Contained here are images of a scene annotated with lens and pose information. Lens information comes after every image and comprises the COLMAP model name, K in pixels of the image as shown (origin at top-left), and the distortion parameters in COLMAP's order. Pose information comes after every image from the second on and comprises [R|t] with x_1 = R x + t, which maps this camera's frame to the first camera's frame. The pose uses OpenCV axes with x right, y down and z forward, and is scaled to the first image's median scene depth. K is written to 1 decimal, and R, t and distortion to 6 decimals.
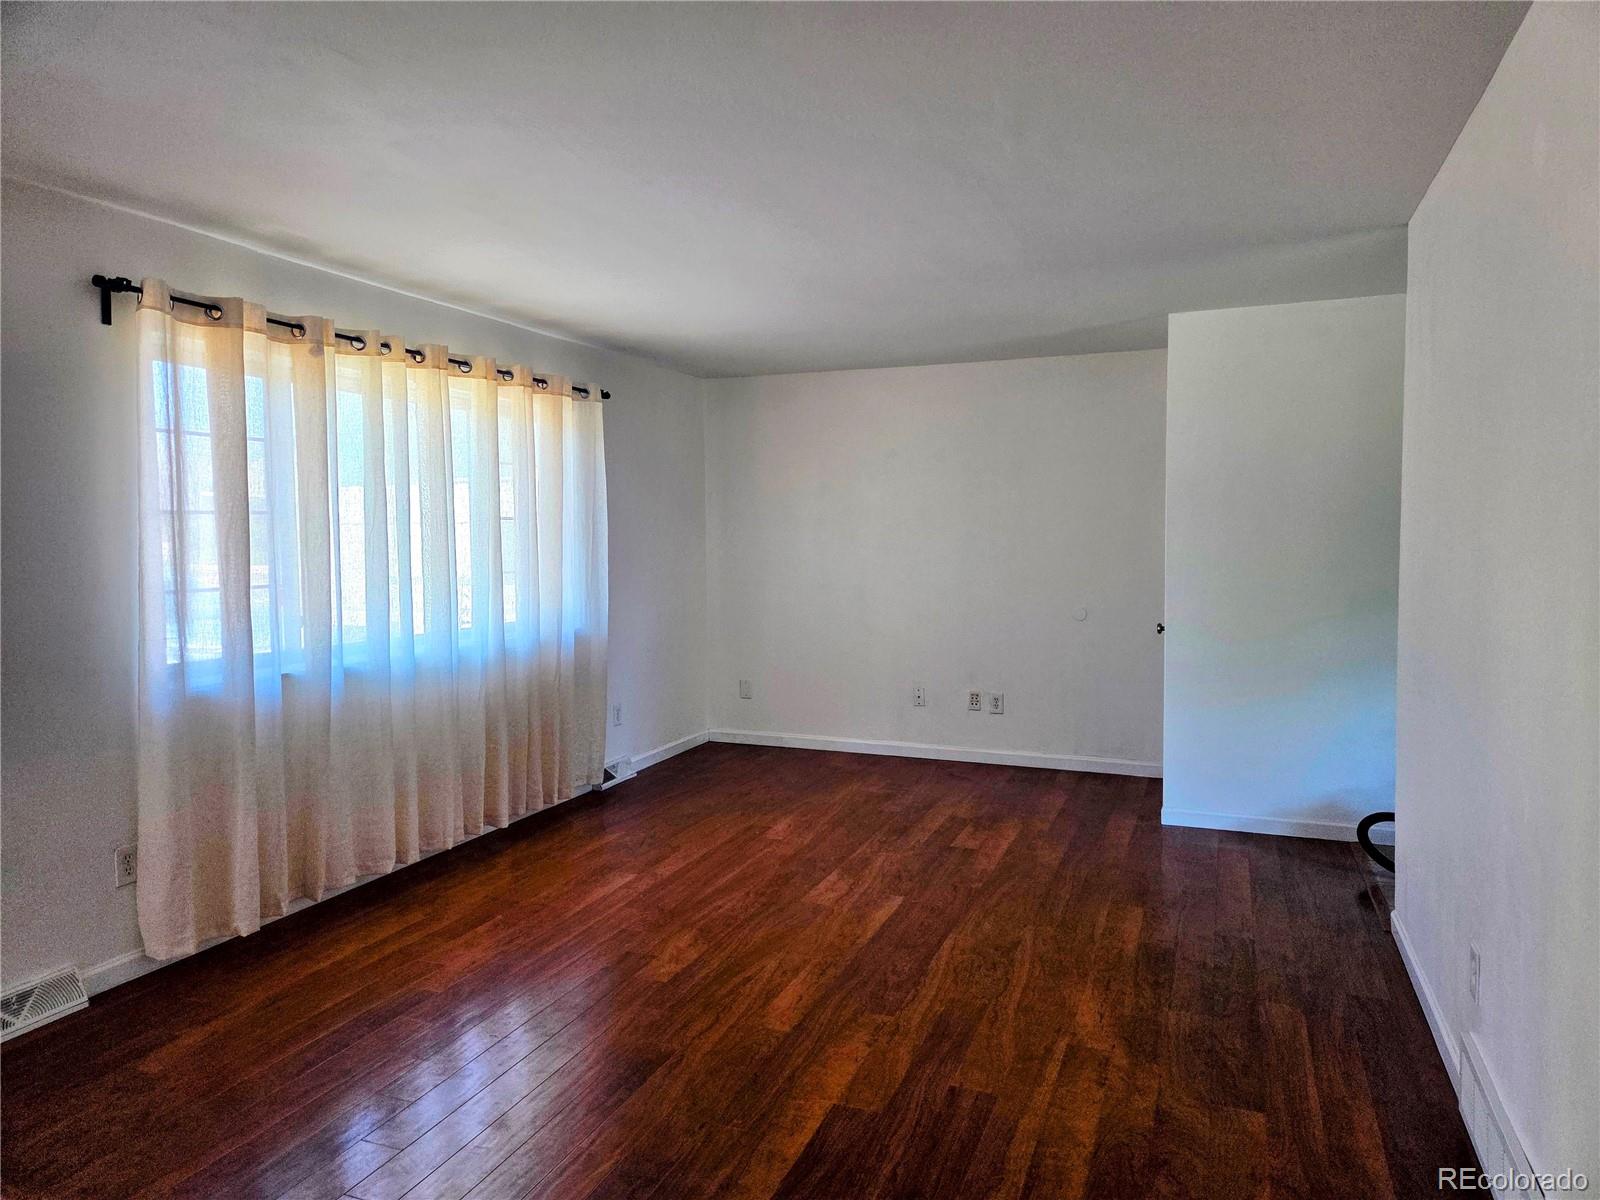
lens RADIAL K [[1070.0, 0, 797.5], [0, 1070.0, 592.0], [0, 0, 1]] dist [0.054285, -0.036825]
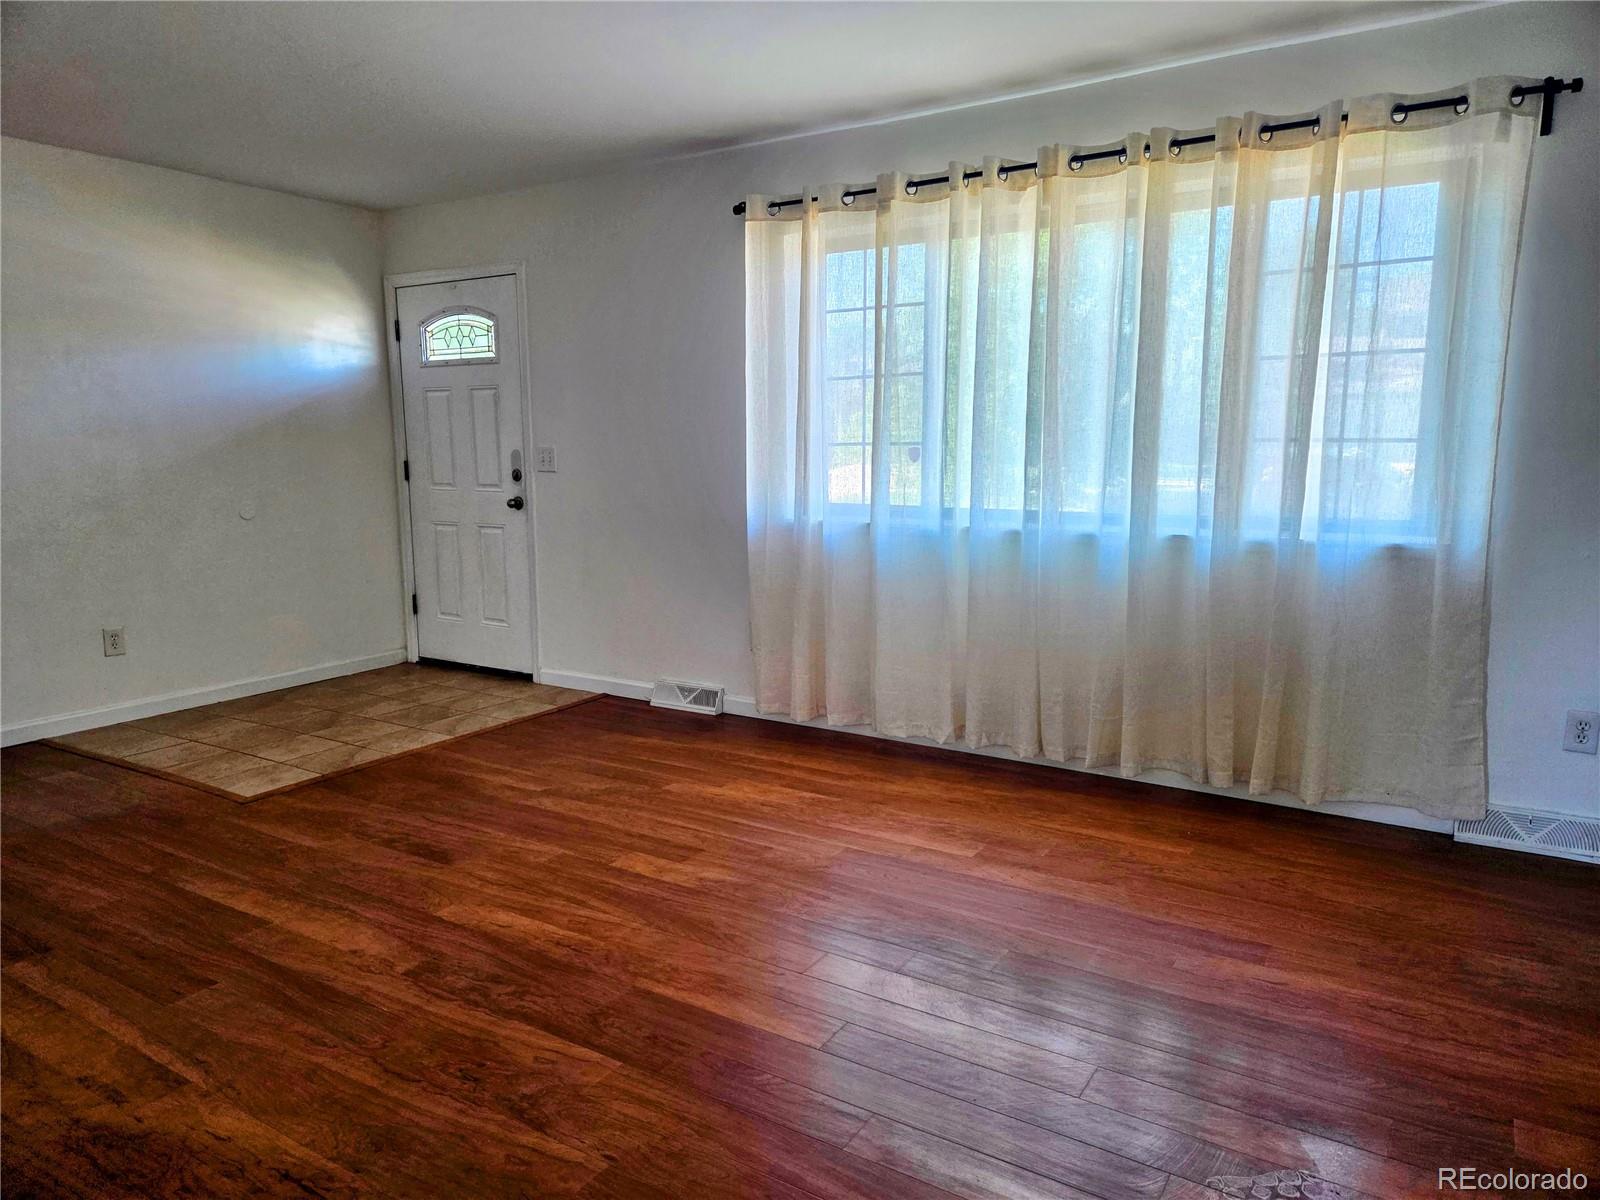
lens RADIAL K [[1070.0, 0, 790.1], [0, 1070.0, 608.1], [0, 0, 1]] dist [0.054285, -0.036825]
pose [[-0.191505, 0.161378, -0.968134, 0.642623], [-0.046535, 0.983788, 0.173192, -0.024468], [0.980388, 0.078219, -0.180891, 1.172354]]
